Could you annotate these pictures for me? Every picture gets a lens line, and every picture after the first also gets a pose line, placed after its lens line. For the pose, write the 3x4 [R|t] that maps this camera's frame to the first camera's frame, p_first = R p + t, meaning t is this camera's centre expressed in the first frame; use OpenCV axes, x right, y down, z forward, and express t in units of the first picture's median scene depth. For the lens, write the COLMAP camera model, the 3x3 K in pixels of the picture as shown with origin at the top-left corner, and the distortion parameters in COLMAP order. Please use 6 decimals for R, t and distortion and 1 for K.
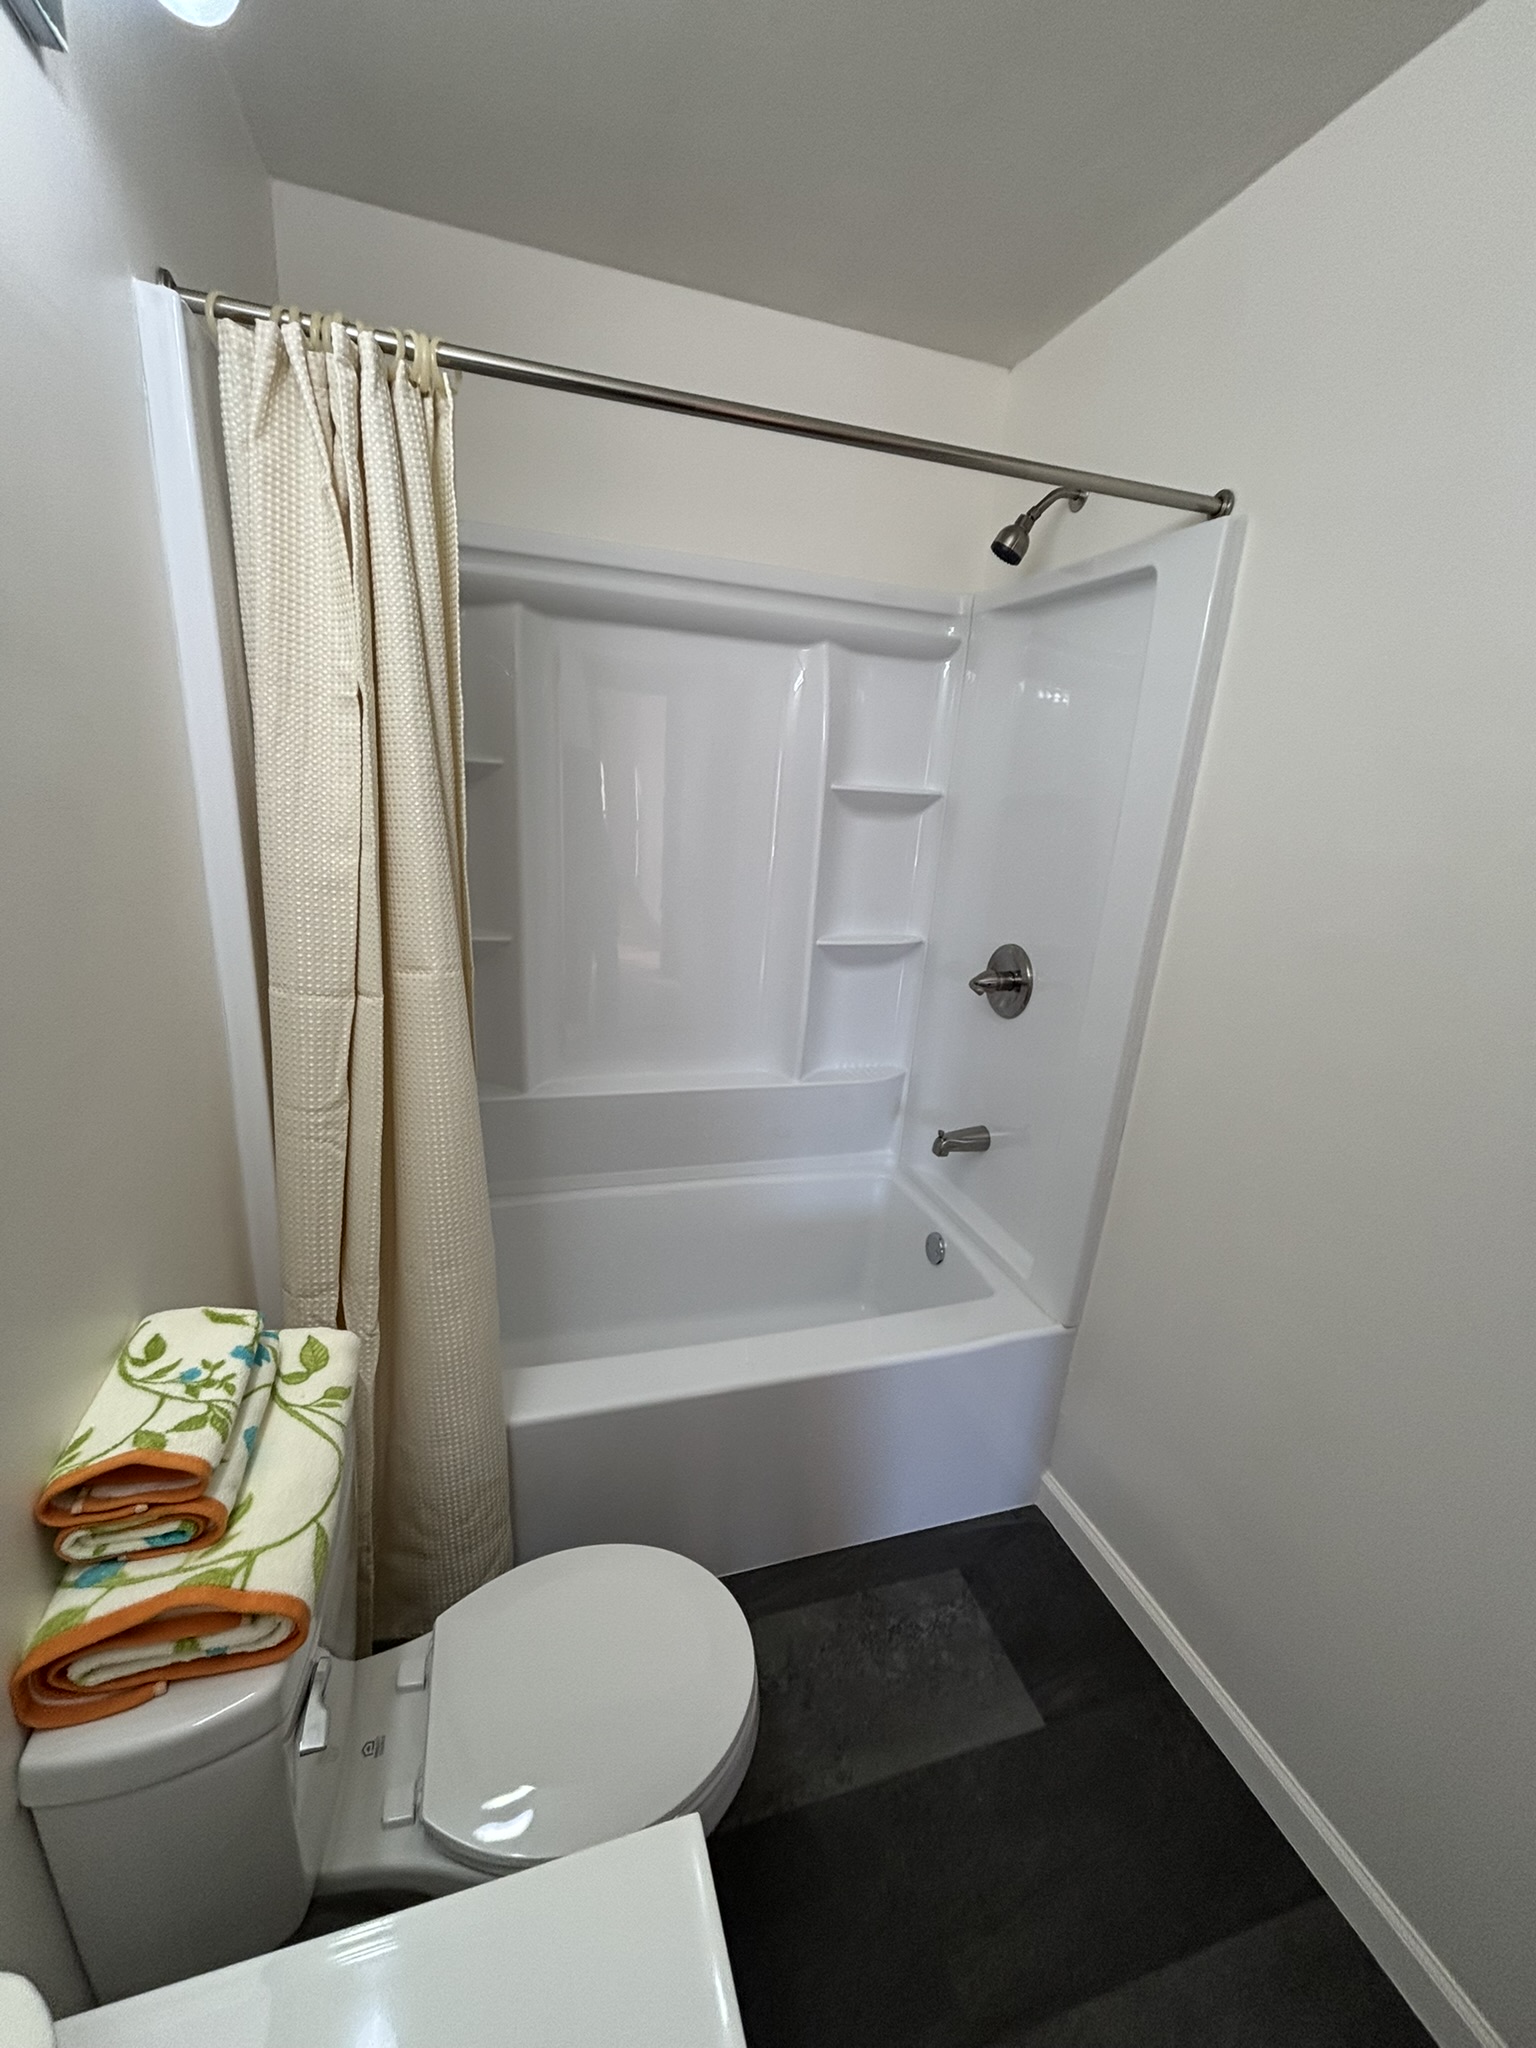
lens RADIAL K [[828.7, 0, 768.0], [0, 828.7, 1024.0], [0, 0, 1]] dist [0.000308, 0.000451]
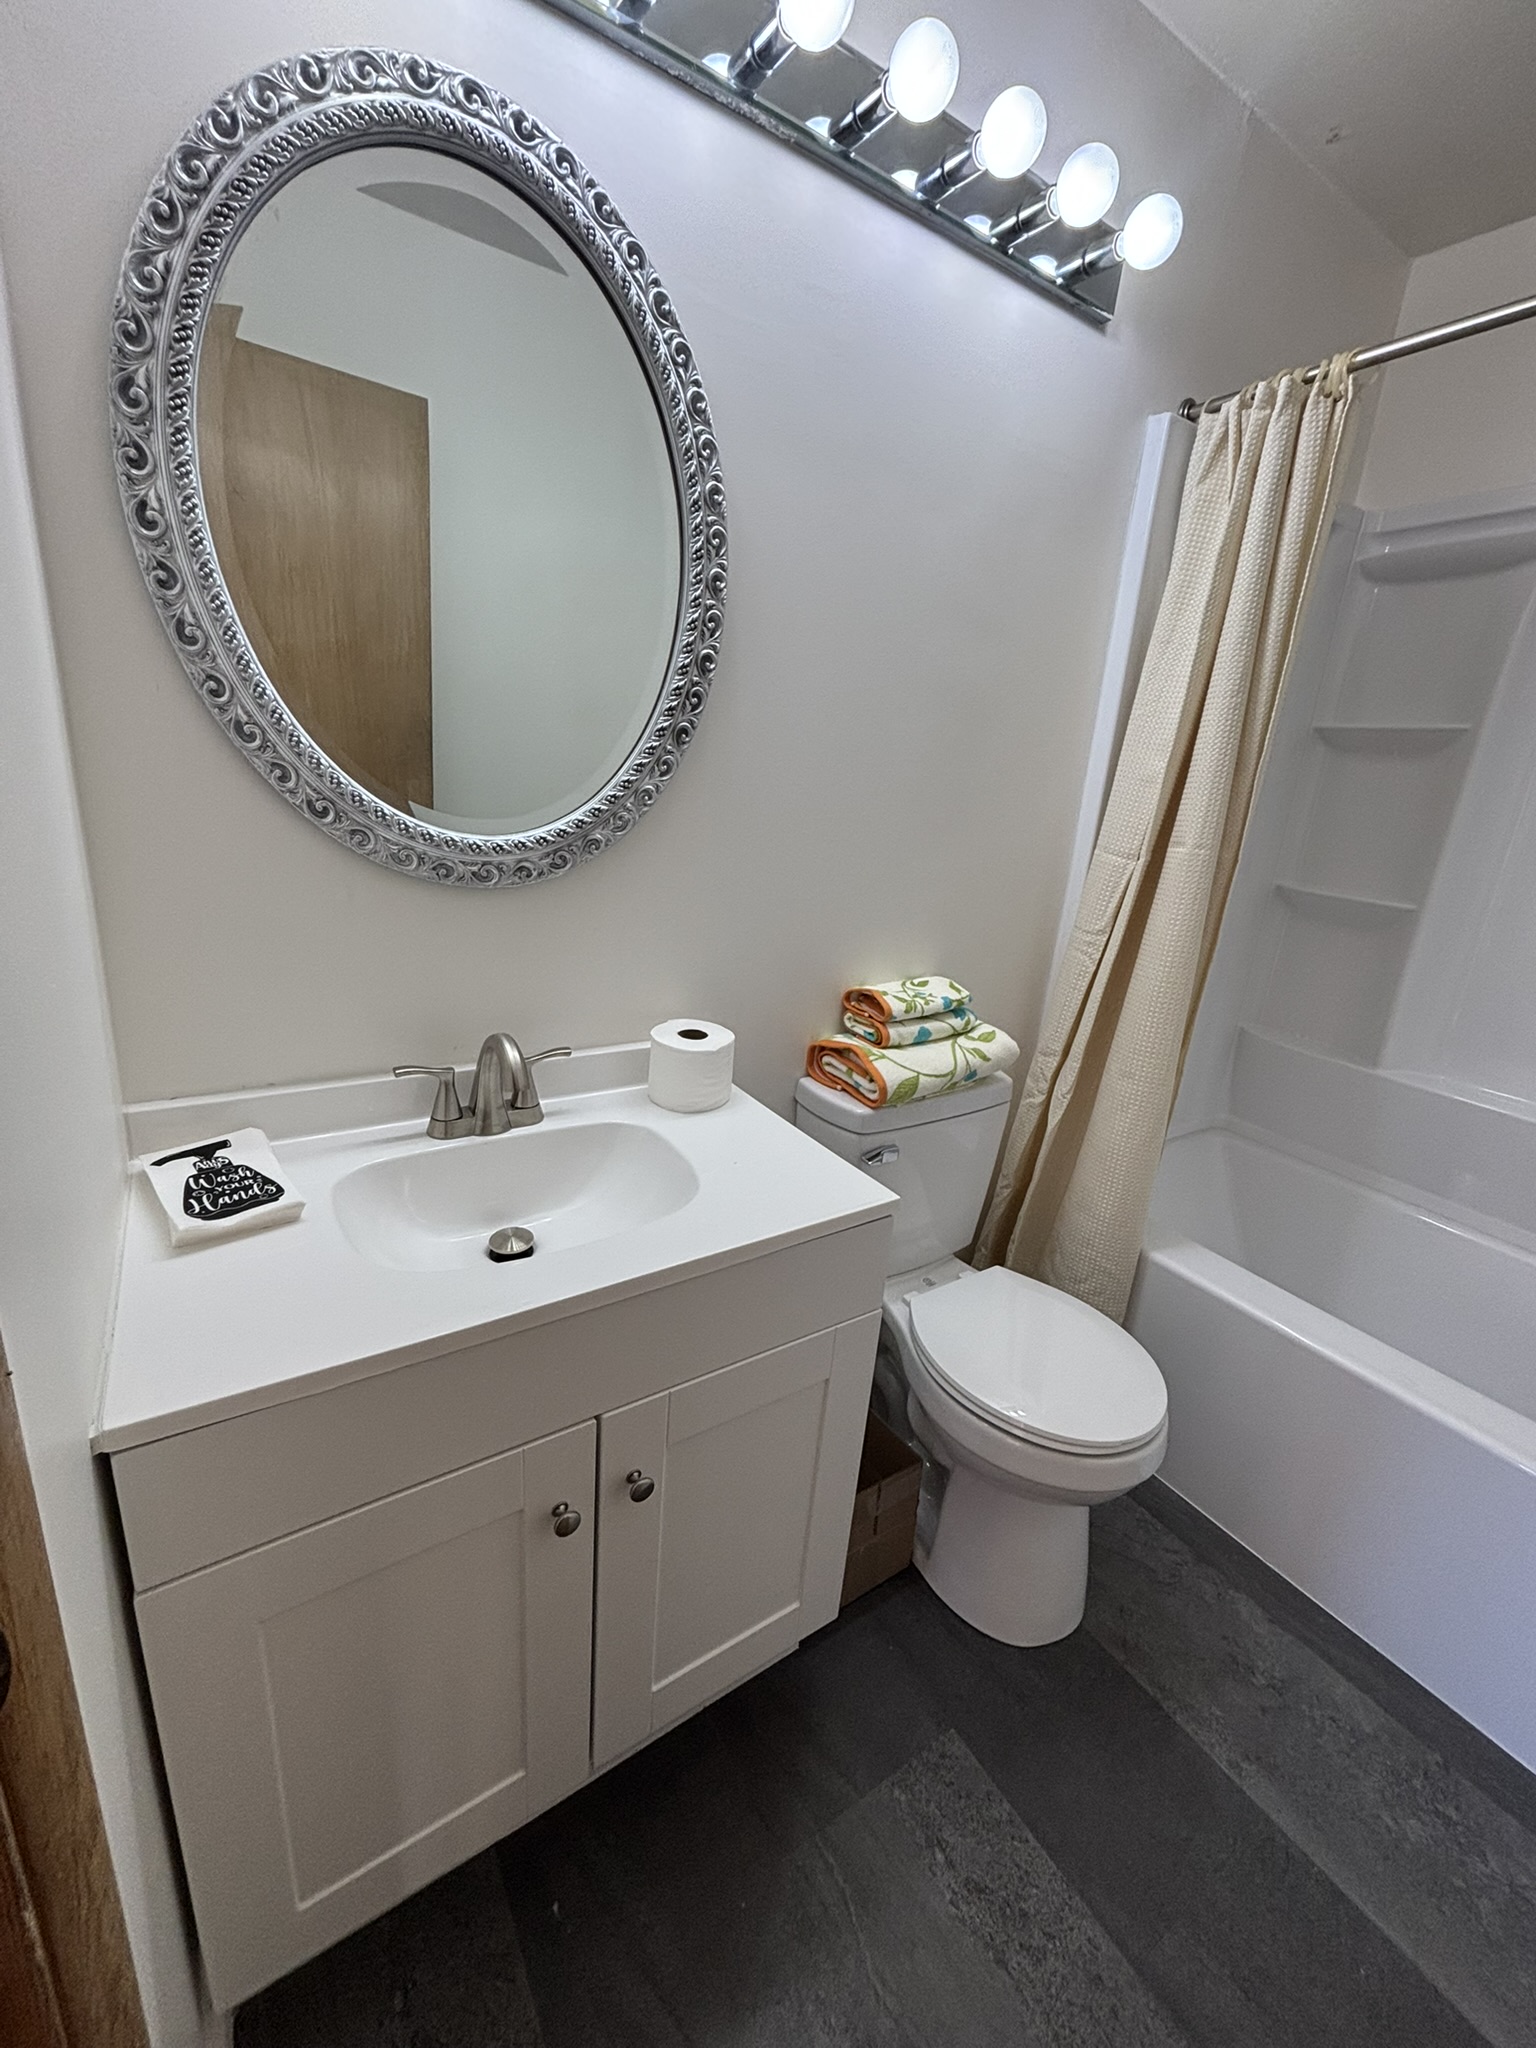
lens RADIAL K [[828.7, 0, 768.0], [0, 828.7, 1024.0], [0, 0, 1]] dist [0.000308, 0.000451]
pose [[0.277039, 0.240032, -0.930394, 0.897333], [-0.325855, 0.934384, 0.144033, 0.284599], [0.903918, 0.263271, 0.337077, 0.031447]]
